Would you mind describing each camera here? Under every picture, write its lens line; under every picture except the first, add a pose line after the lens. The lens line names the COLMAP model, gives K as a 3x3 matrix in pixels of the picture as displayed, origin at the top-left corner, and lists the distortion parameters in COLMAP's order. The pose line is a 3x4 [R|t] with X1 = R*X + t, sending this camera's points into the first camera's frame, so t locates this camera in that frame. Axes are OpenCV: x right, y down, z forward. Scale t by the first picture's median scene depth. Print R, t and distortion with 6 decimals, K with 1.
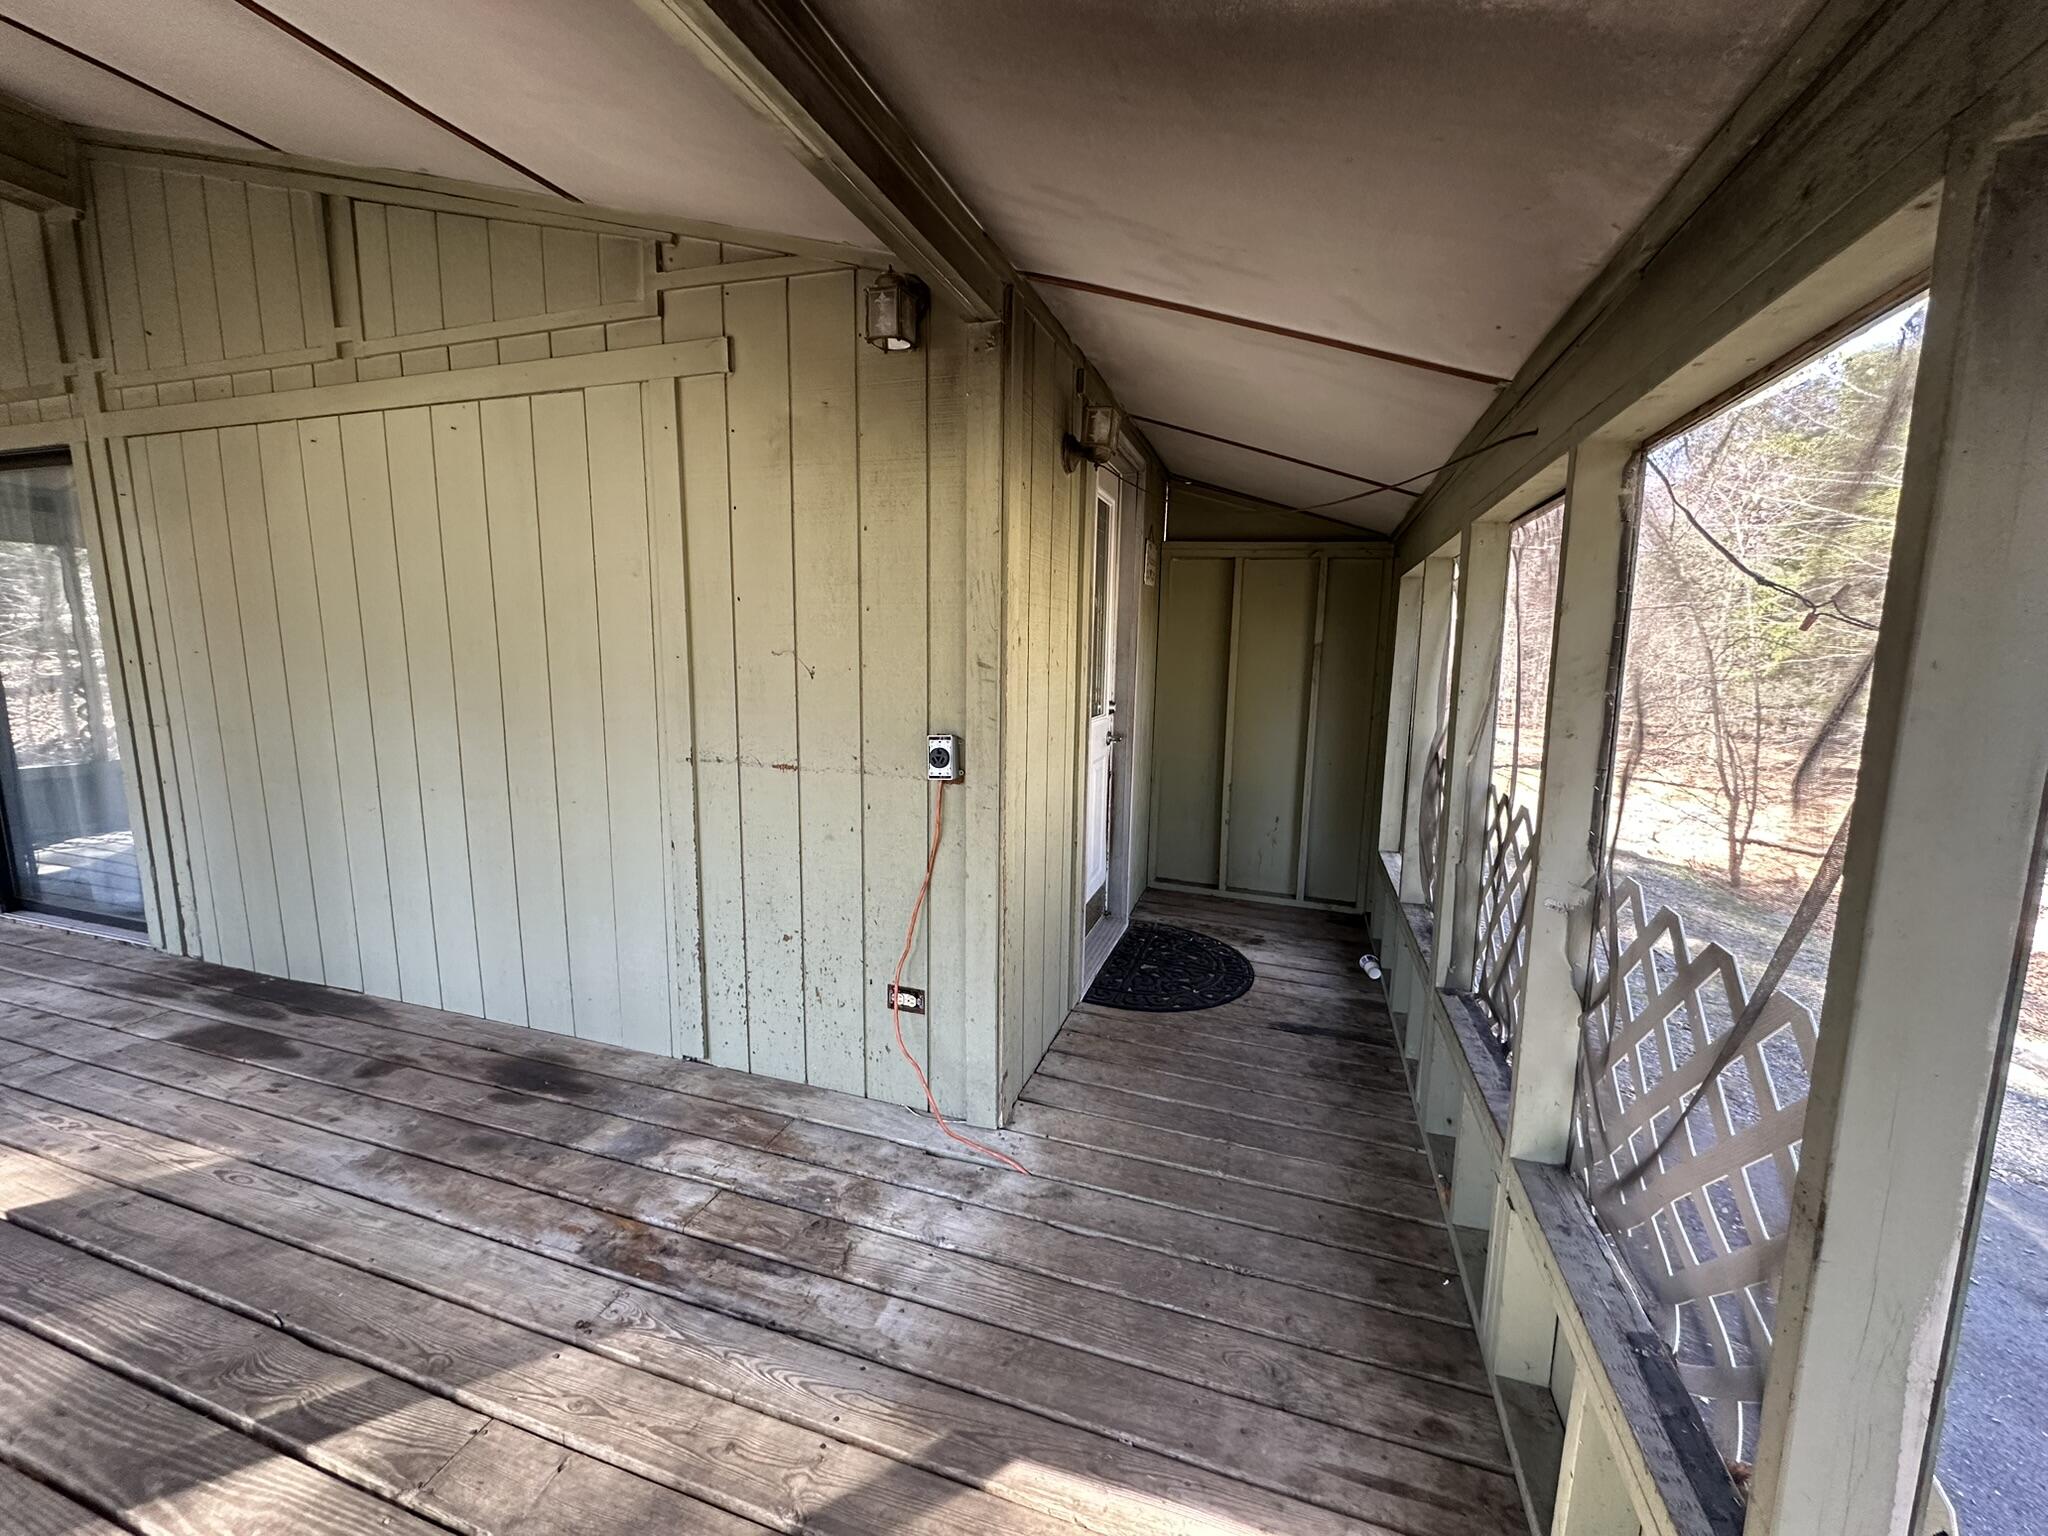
lens RADIAL K [[816.9, 0, 1026.3], [0, 816.9, 765.2], [0, 0, 1]] dist [-0.003382, 0.000794]
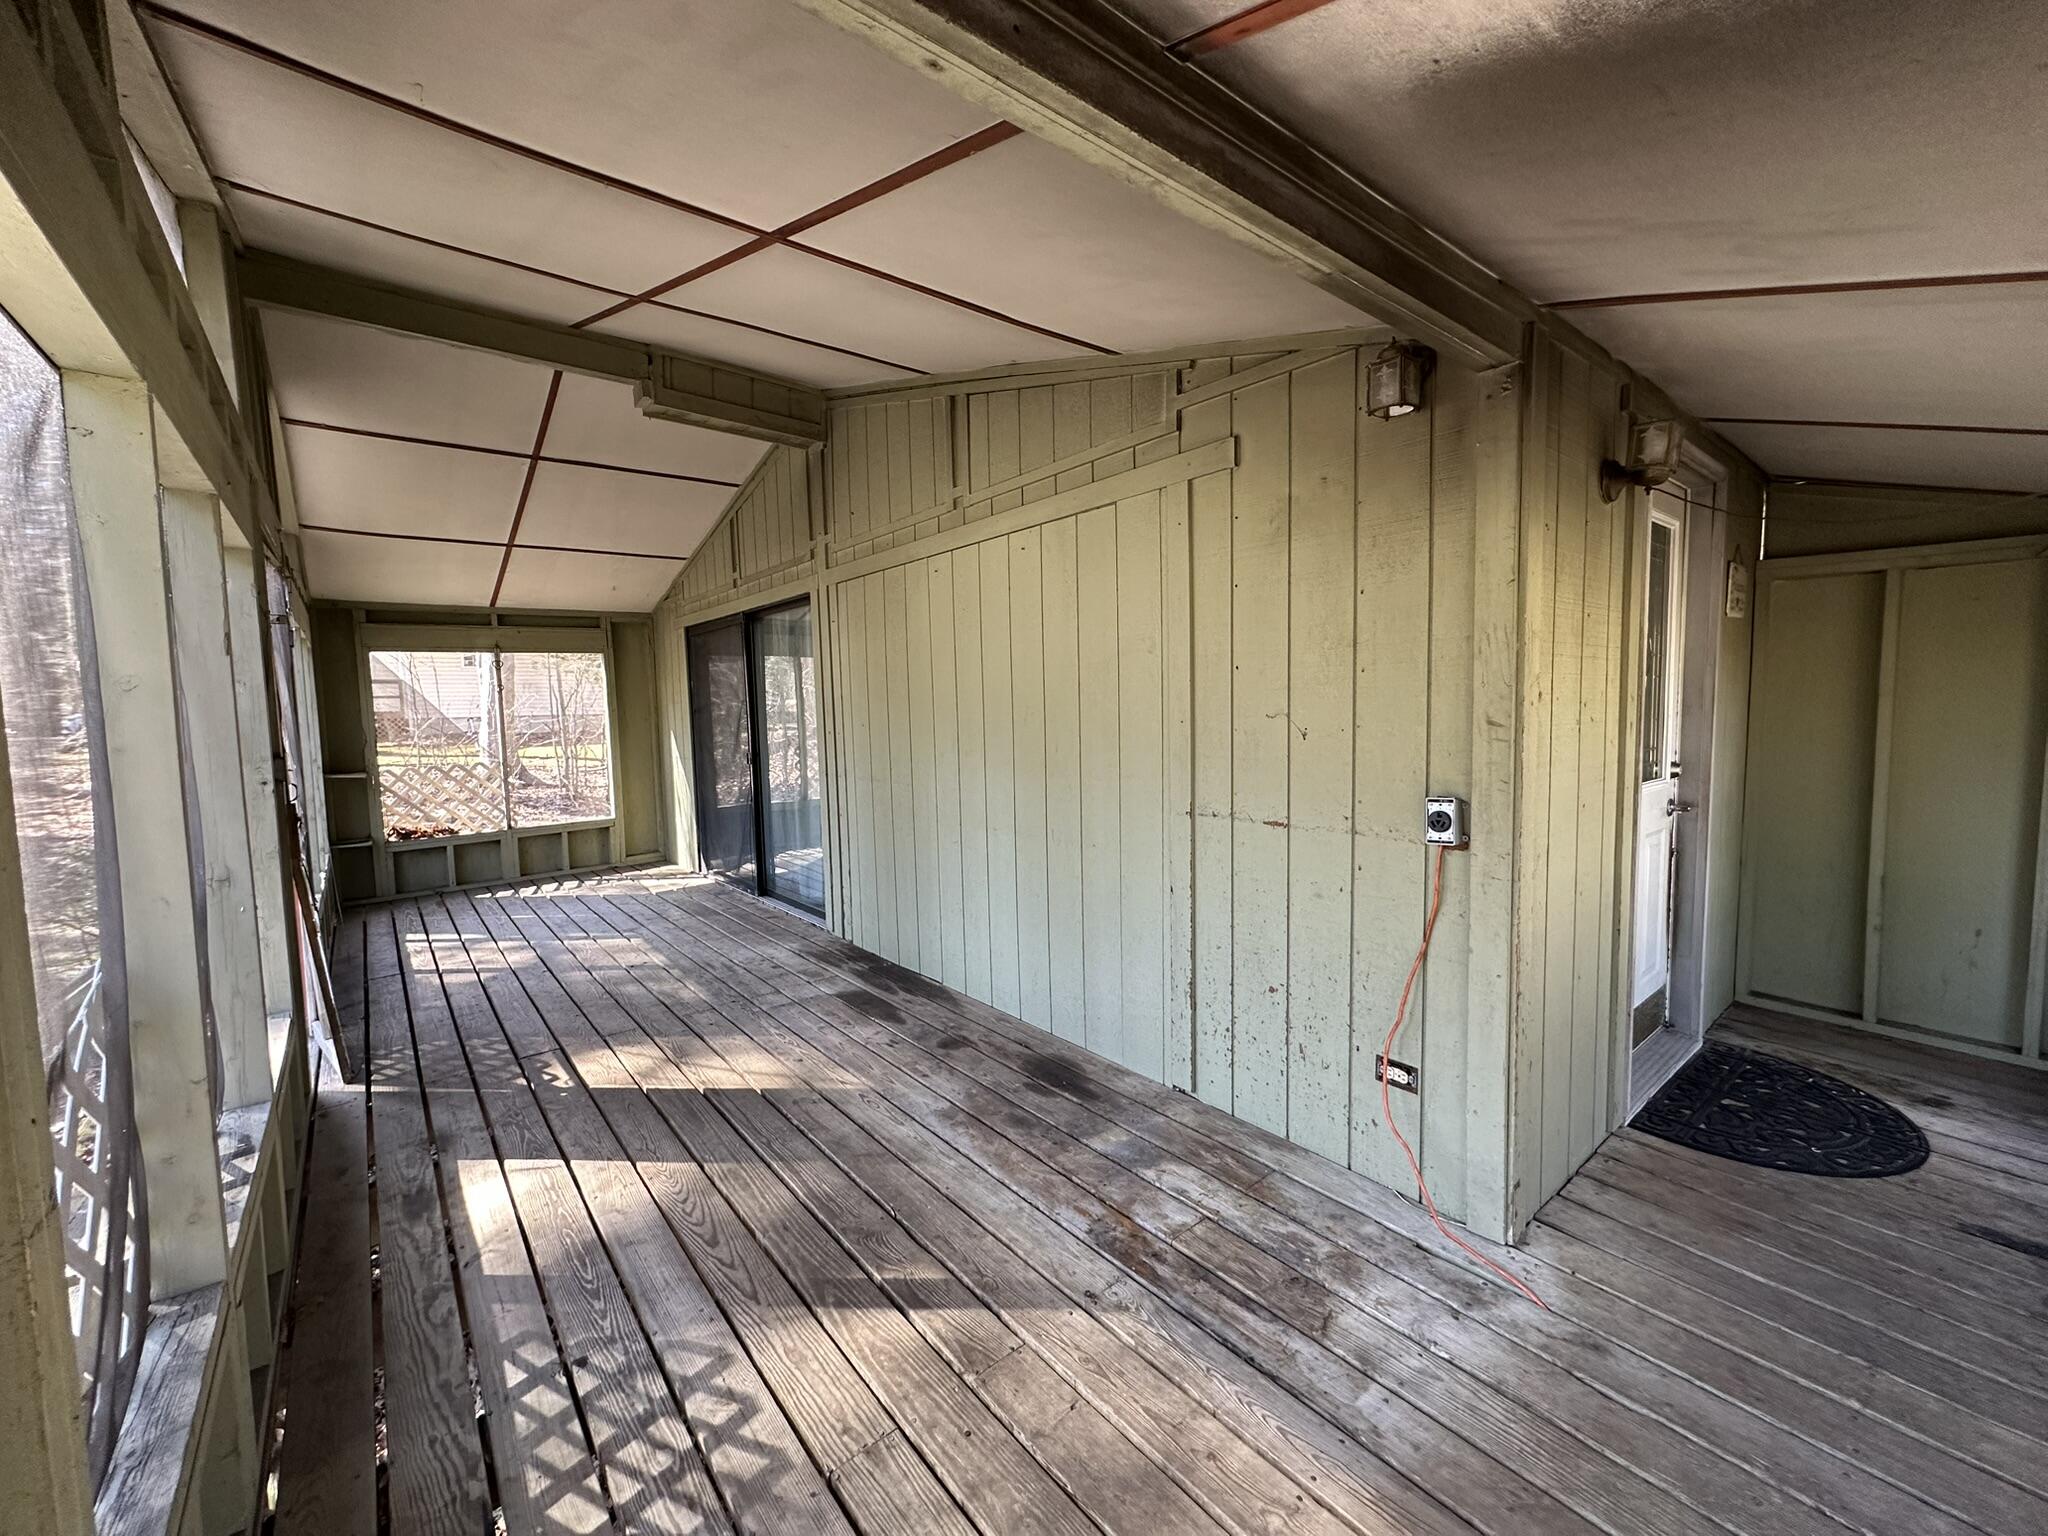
lens RADIAL K [[816.9, 0, 1026.8], [0, 816.9, 765.1], [0, 0, 1]] dist [-0.003382, 0.000794]
pose [[0.839413, 0.006071, -0.543461, 0.005338], [-0.045691, 0.997186, -0.059434, 0.003859], [0.541571, 0.074721, 0.837328, -0.053829]]
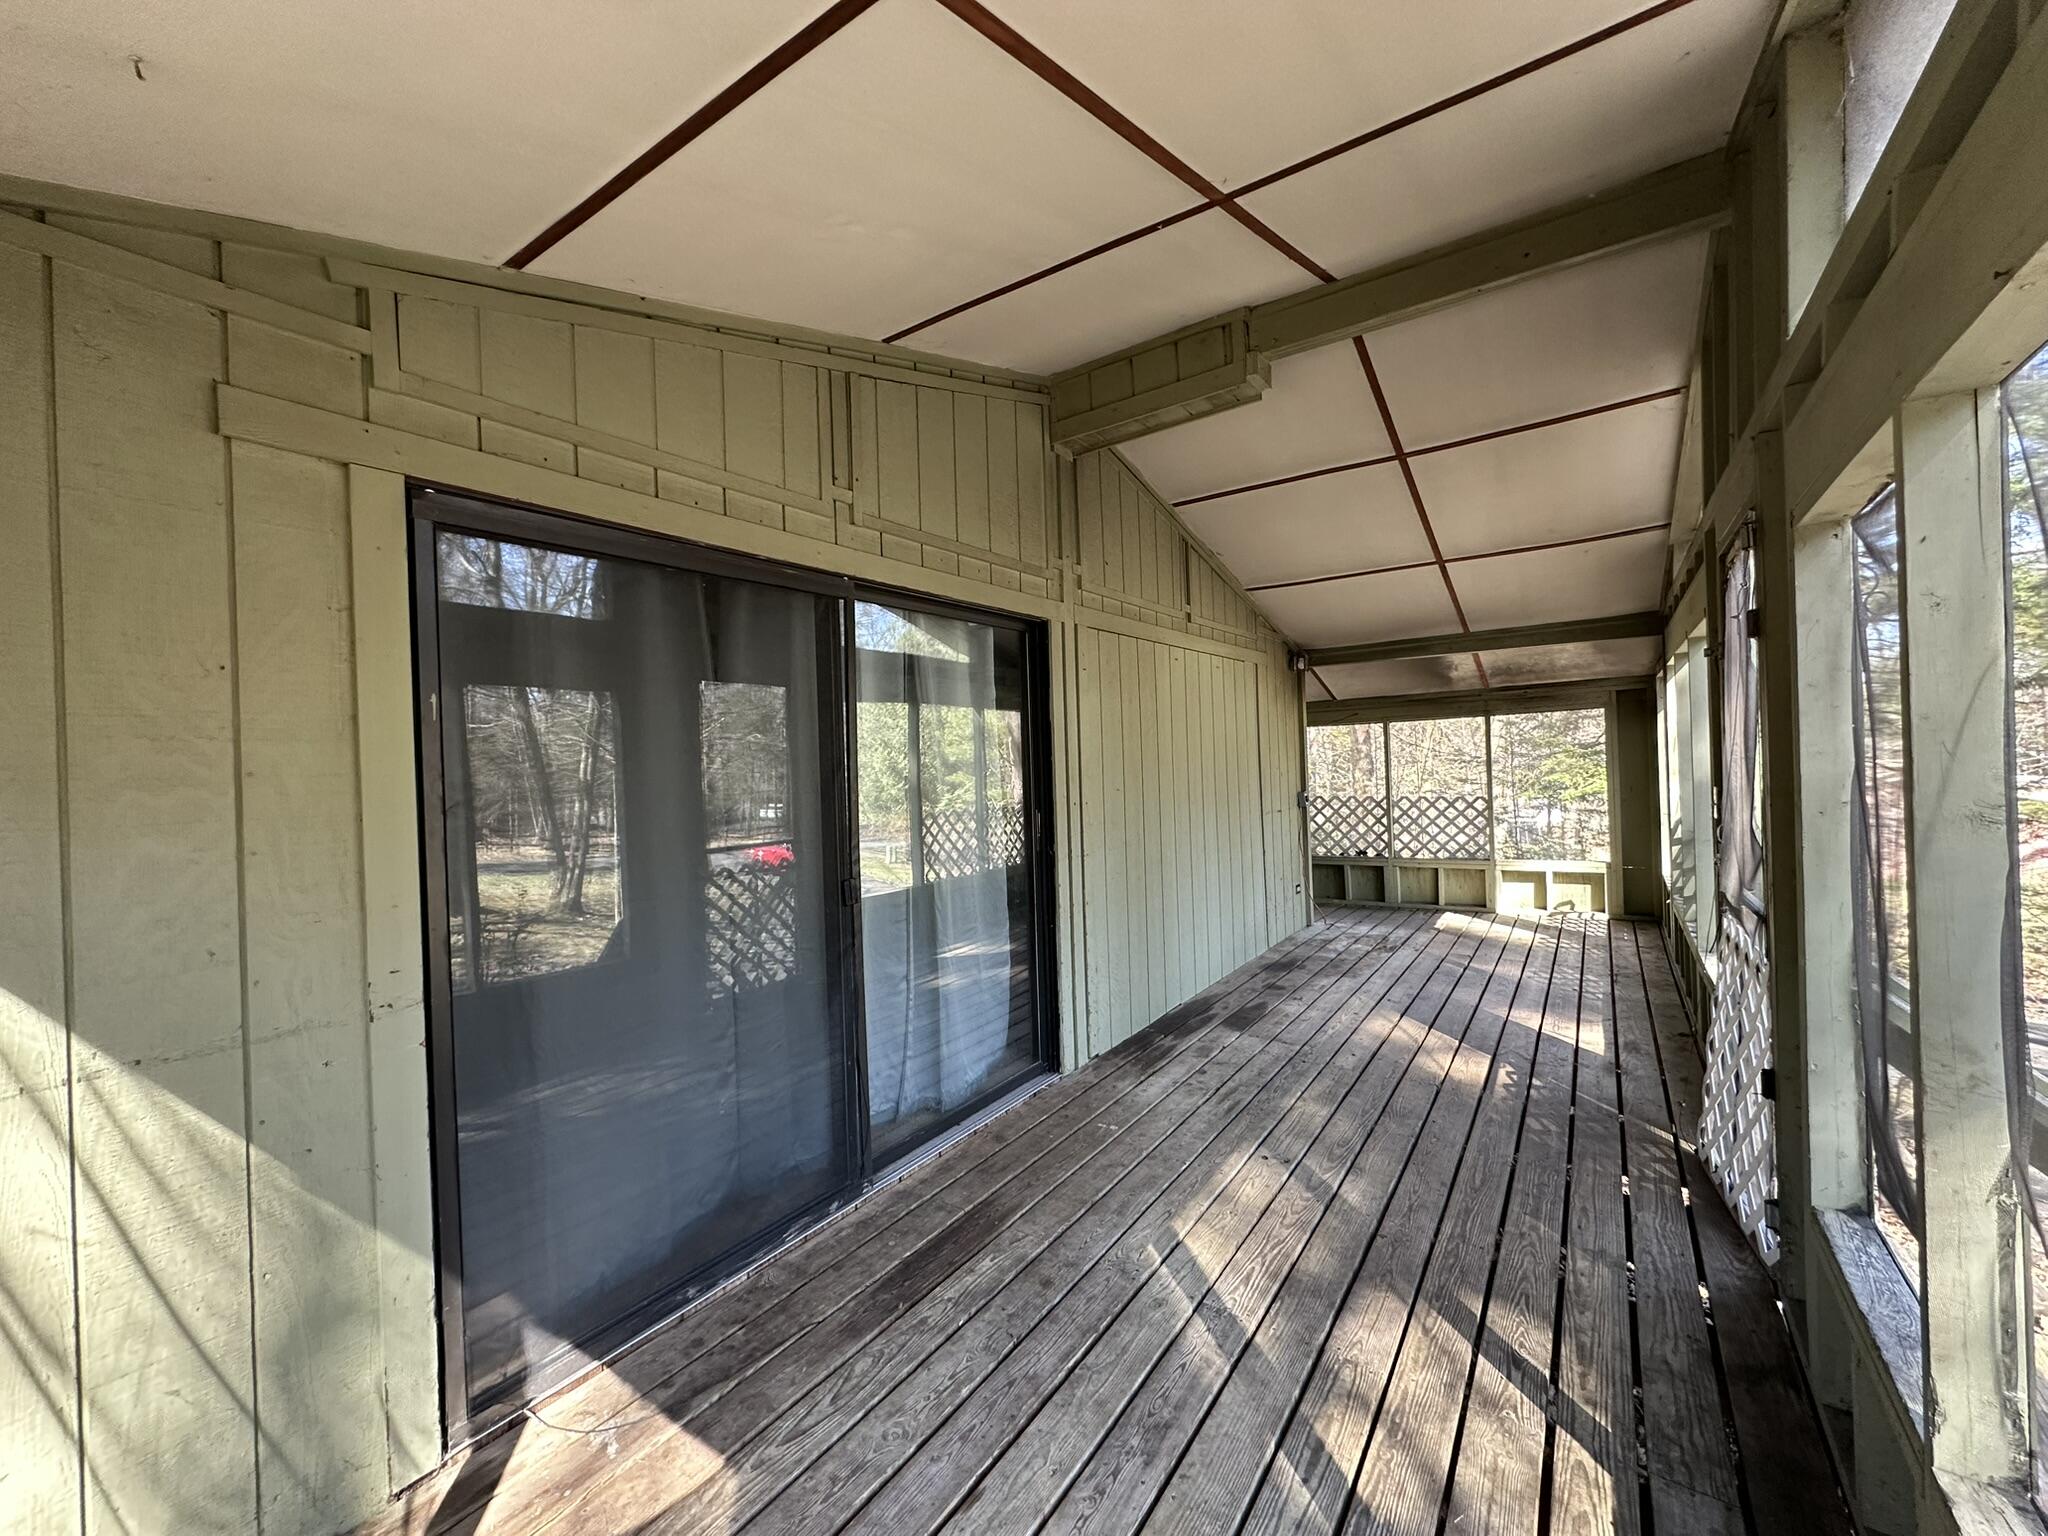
lens RADIAL K [[816.9, 0, 1025.1], [0, 816.9, 761.2], [0, 0, 1]] dist [-0.003382, 0.000794]
pose [[0.295908, -0.026663, 0.954844, -2.948972], [0.182259, 0.982822, -0.029038, -0.219007], [-0.937667, 0.182622, 0.295684, 0.931046]]
